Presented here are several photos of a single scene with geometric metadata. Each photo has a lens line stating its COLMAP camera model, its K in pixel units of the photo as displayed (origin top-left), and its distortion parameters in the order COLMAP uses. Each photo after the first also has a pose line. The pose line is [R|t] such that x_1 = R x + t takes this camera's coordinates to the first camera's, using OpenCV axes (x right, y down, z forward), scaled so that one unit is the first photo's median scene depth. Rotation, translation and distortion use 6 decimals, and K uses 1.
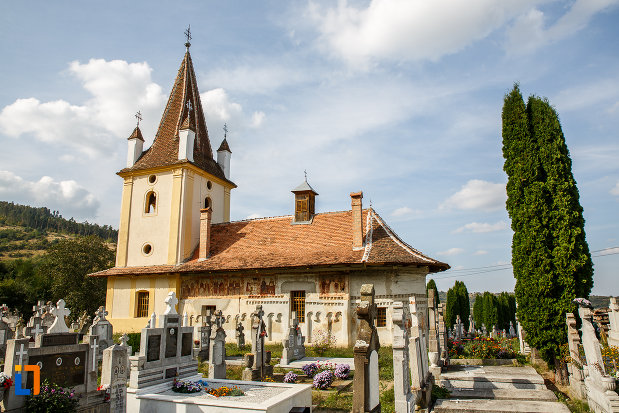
lens RADIAL K [[431.8, 0, 305.9], [0, 431.8, 207.1], [0, 0, 1]] dist [-0.093618, 0.037790]
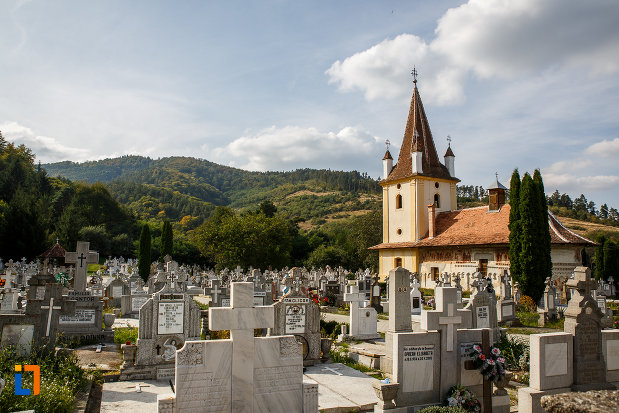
lens RADIAL K [[462.9, 0, 311.9], [0, 462.9, 208.5], [0, 0, 1]] dist [-0.072950, 0.021411]
pose [[0.786698, -0.055344, -0.614852, 0.467972], [0.129640, 0.988576, 0.076889, -0.174102], [0.603572, -0.140198, 0.784885, -0.580287]]
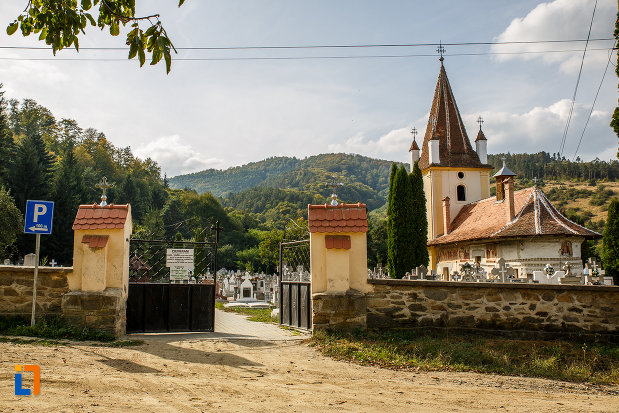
lens RADIAL K [[556.8, 0, 308.9], [0, 556.8, 208.4], [0, 0, 1]] dist [-0.005581, 0.004036]
pose [[0.533850, -0.096744, -0.840026, 1.090113], [0.206028, 0.978376, 0.018256, -0.091993], [0.820095, -0.182815, 0.542238, -0.351943]]
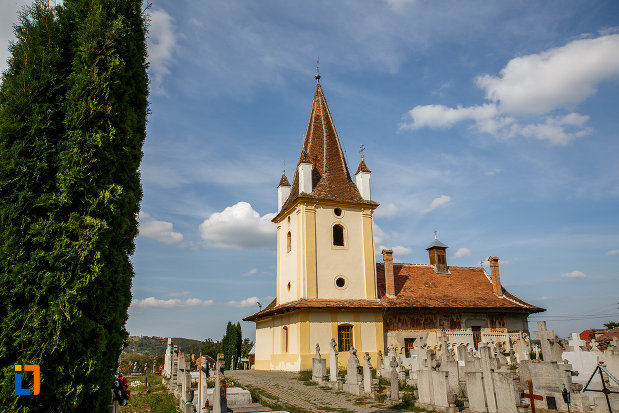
lens RADIAL K [[462.9, 0, 311.1], [0, 462.9, 210.3], [0, 0, 1]] dist [-0.072950, 0.021411]
pose [[0.743631, 0.188894, 0.641352, -1.228778], [-0.144259, 0.981996, -0.121958, 0.080318], [-0.652842, -0.001829, 0.757492, 0.241399]]
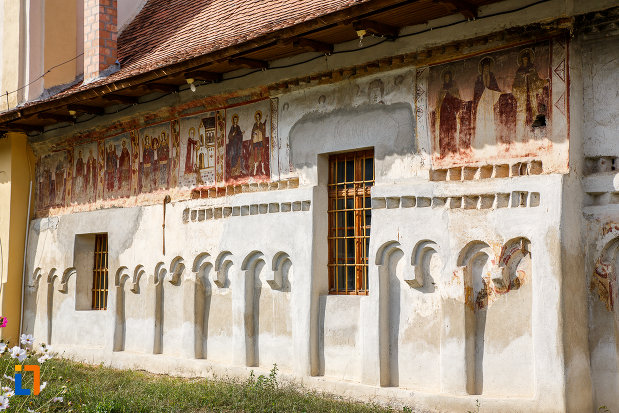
lens RADIAL K [[841.3, 0, 309.3], [0, 841.3, 205.1], [0, 0, 1]] dist [0.051813, 0.000000]
pose [[0.919823, -0.033791, -0.390876, 0.118656], [0.092600, 0.986835, 0.132597, 0.146151], [0.381249, -0.158161, 0.910843, 0.533937]]
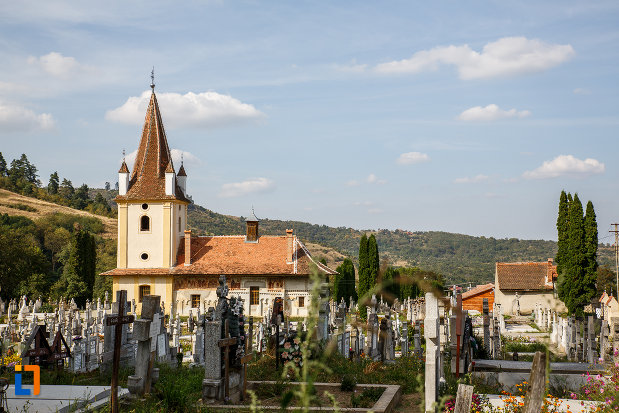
lens RADIAL K [[866.0, 0, 311.2], [0, 866.0, 206.3], [0, 0, 1]] dist [0.121862, 0.000000]
pose [[0.959180, 0.021738, 0.281959, -0.716932], [-0.072462, 0.982647, 0.170748, -0.667447], [-0.273355, -0.184209, 0.944110, -2.087874]]
